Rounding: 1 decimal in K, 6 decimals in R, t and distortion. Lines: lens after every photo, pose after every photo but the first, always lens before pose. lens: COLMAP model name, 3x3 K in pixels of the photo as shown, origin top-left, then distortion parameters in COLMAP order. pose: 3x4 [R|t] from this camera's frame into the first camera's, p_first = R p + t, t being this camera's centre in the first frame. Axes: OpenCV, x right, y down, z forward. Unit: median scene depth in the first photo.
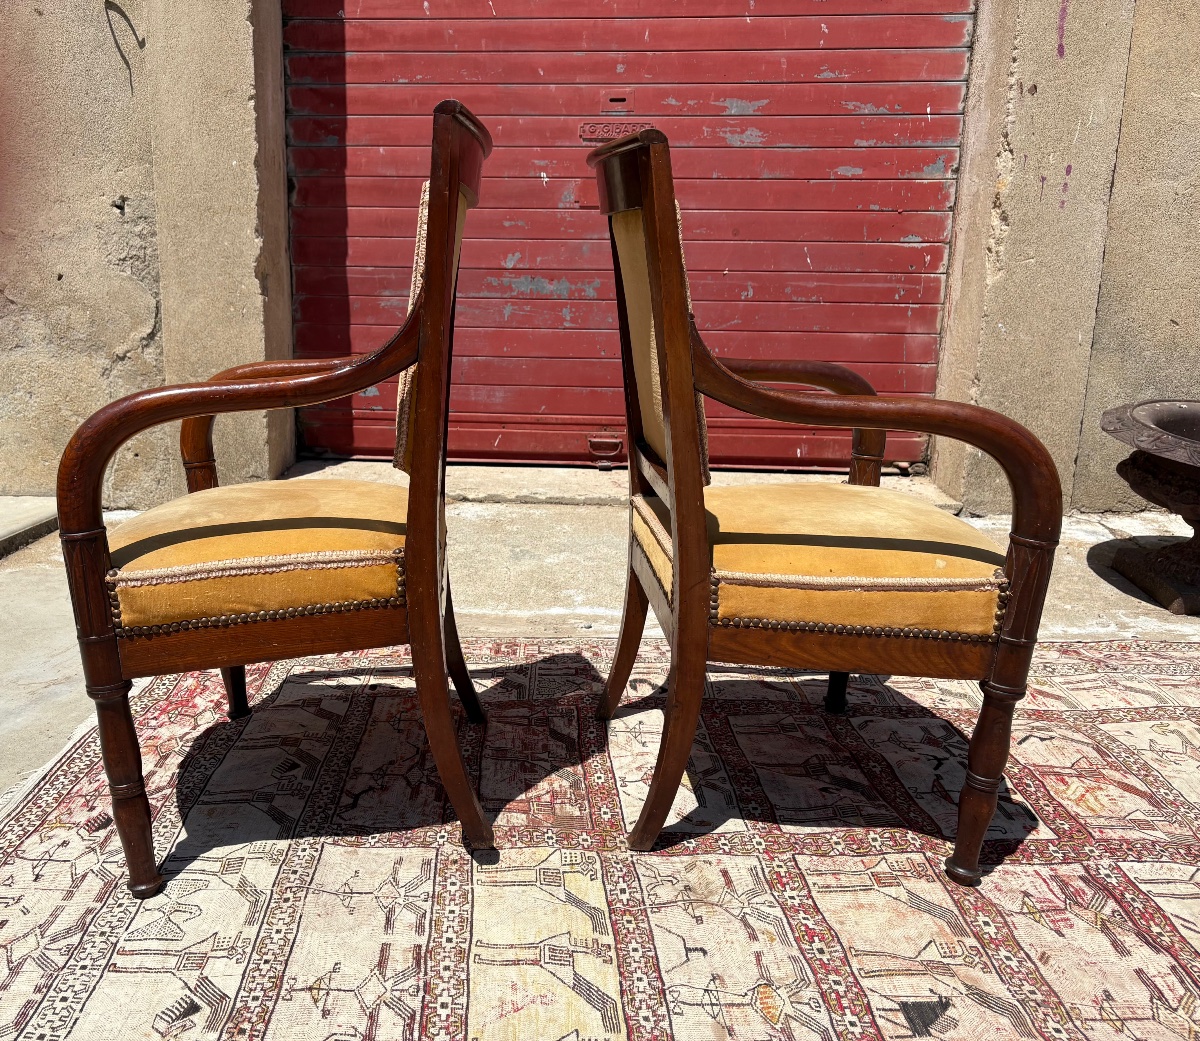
lens RADIAL K [[1059.6, 0, 499.6], [0, 1059.6, 522.7], [0, 0, 1]] dist [0.045496, -0.049830]
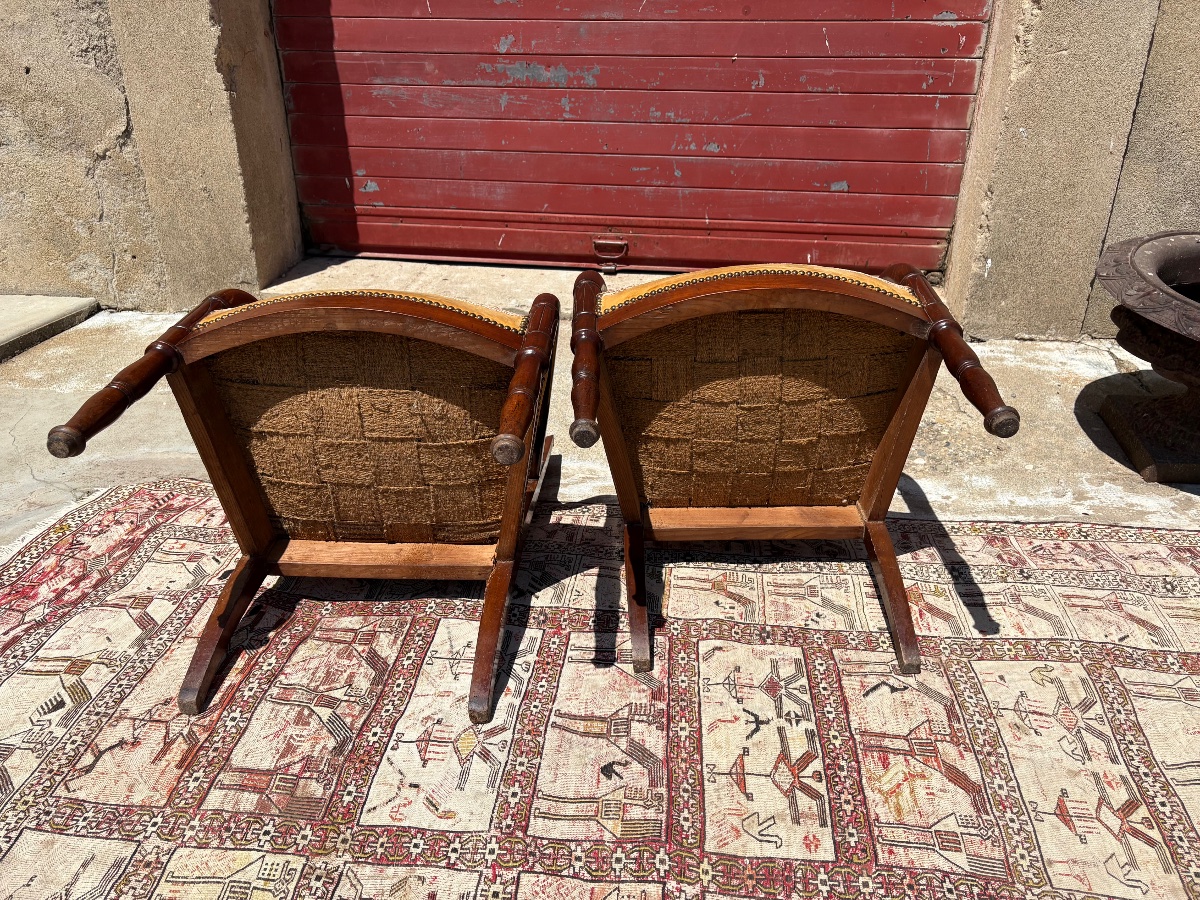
lens RADIAL K [[915.5, 0, 598.2], [0, 915.5, 456.8], [0, 0, 1]] dist [0.041974, -0.043066]
pose [[0.996507, 0.028478, -0.078501, 0.189356], [-0.008975, 0.971134, 0.238365, -0.102422], [0.083023, -0.236828, 0.967998, 0.165491]]
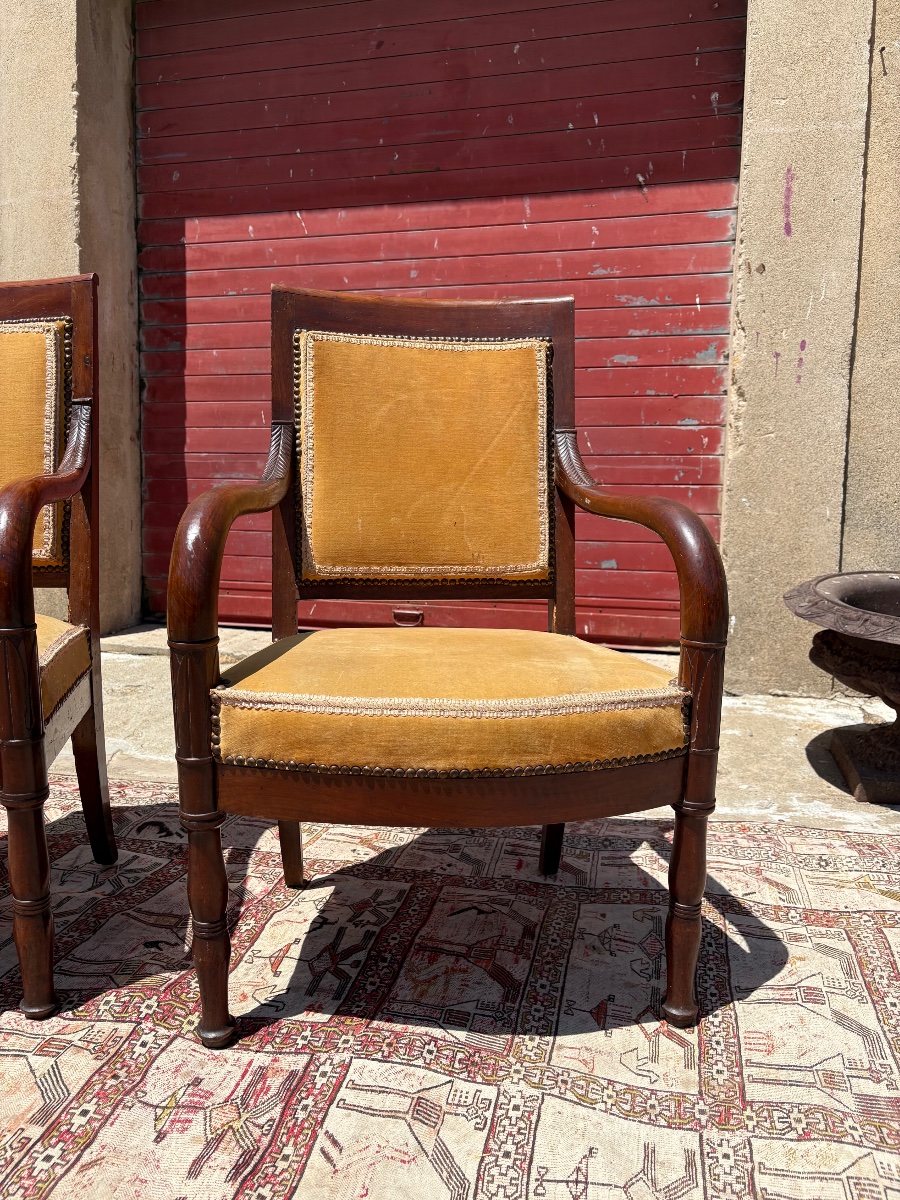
lens RADIAL K [[915.5, 0, 454.1], [0, 915.5, 605.0], [0, 0, 1]] dist [0.041974, -0.043066]
pose [[0.982143, 0.025137, -0.186450, 0.372815], [-0.048353, 0.991470, -0.121034, 0.027473], [0.181817, 0.127889, 0.974981, 0.138305]]
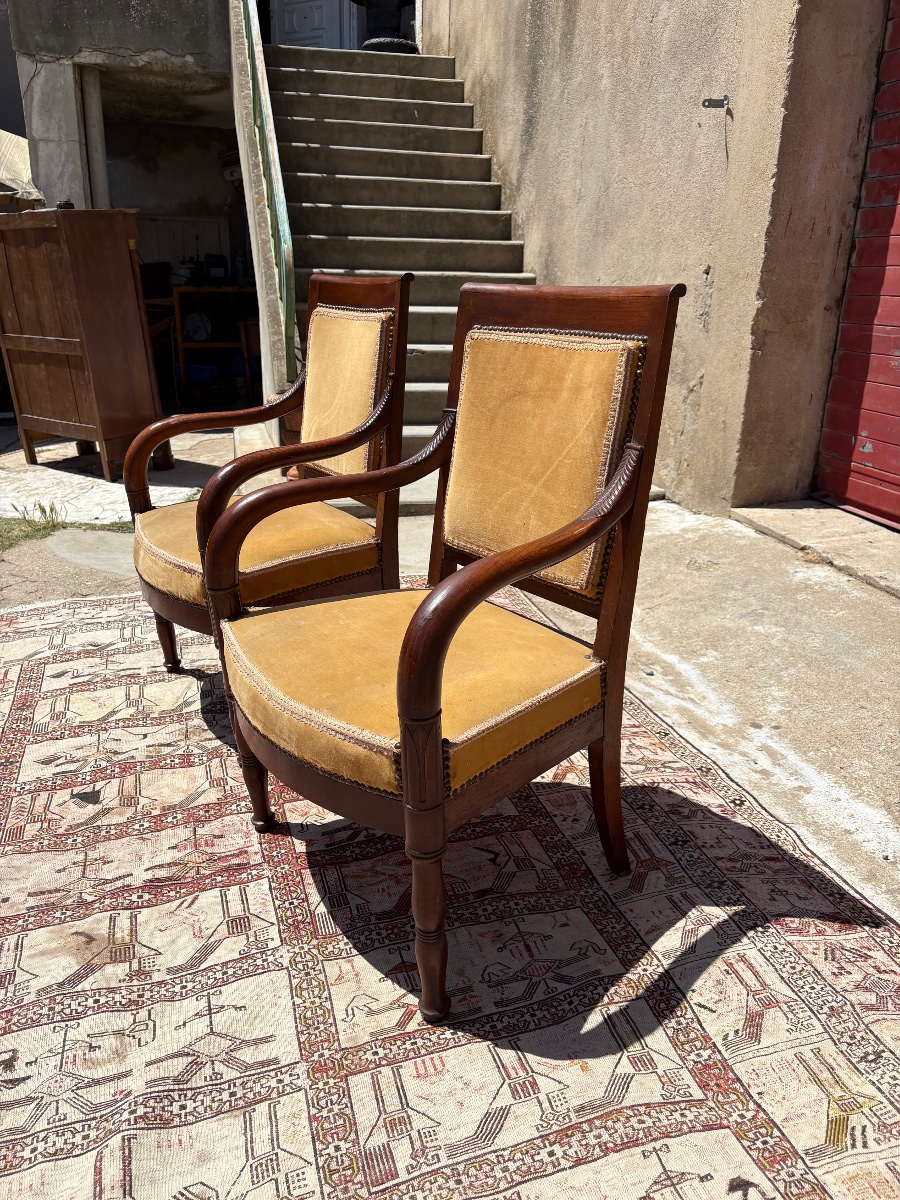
lens RADIAL K [[915.5, 0, 450.6], [0, 915.5, 607.7], [0, 0, 1]] dist [0.041974, -0.043066]
pose [[0.310329, 0.319585, -0.895299, 0.719950], [-0.220022, 0.940371, 0.259410, -0.143405], [0.924817, 0.116483, 0.362140, 0.373468]]
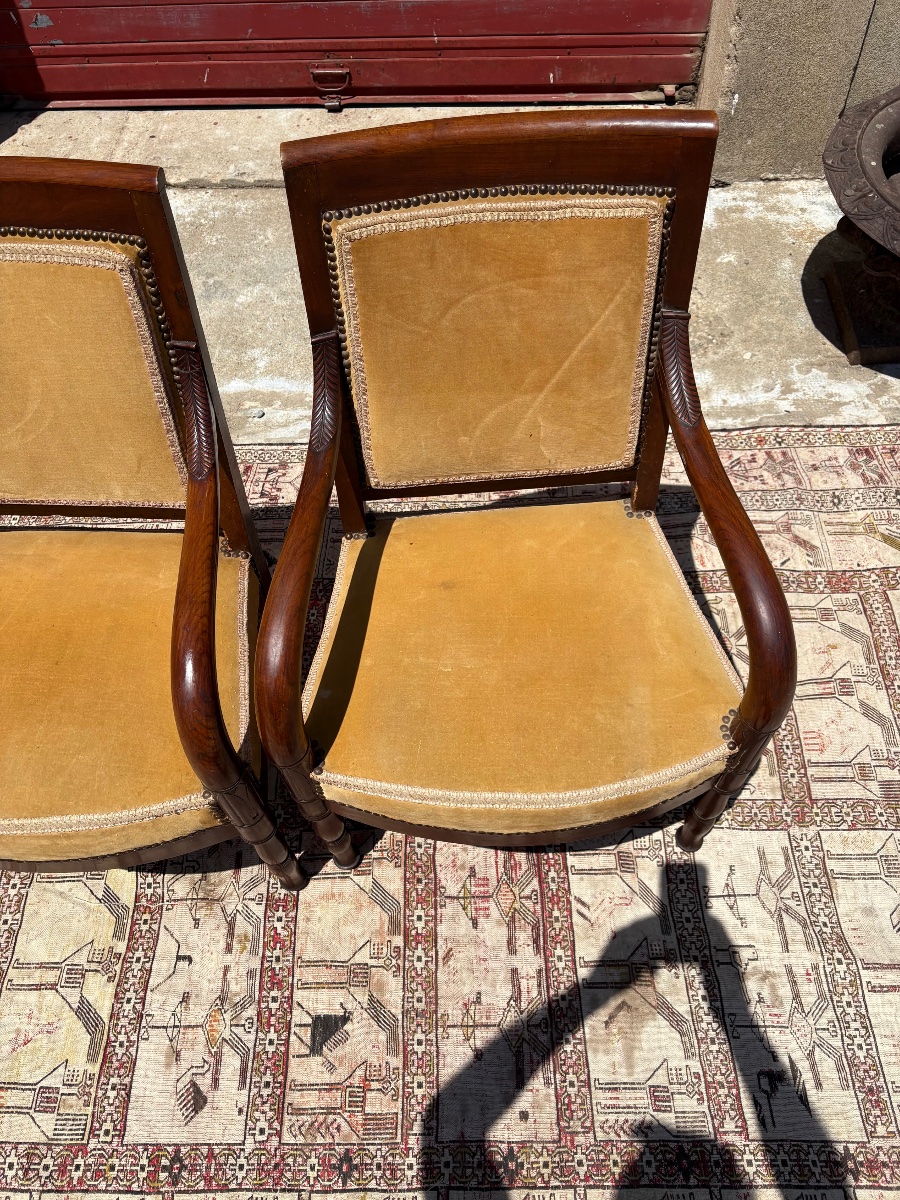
lens RADIAL K [[915.5, 0, 445.7], [0, 915.5, 604.4], [0, 0, 1]] dist [0.041974, -0.043066]
pose [[0.998523, -0.043310, -0.032796, 0.235180], [0.054240, 0.760841, 0.646667, -0.268791], [-0.003054, -0.647491, 0.762067, 0.178203]]
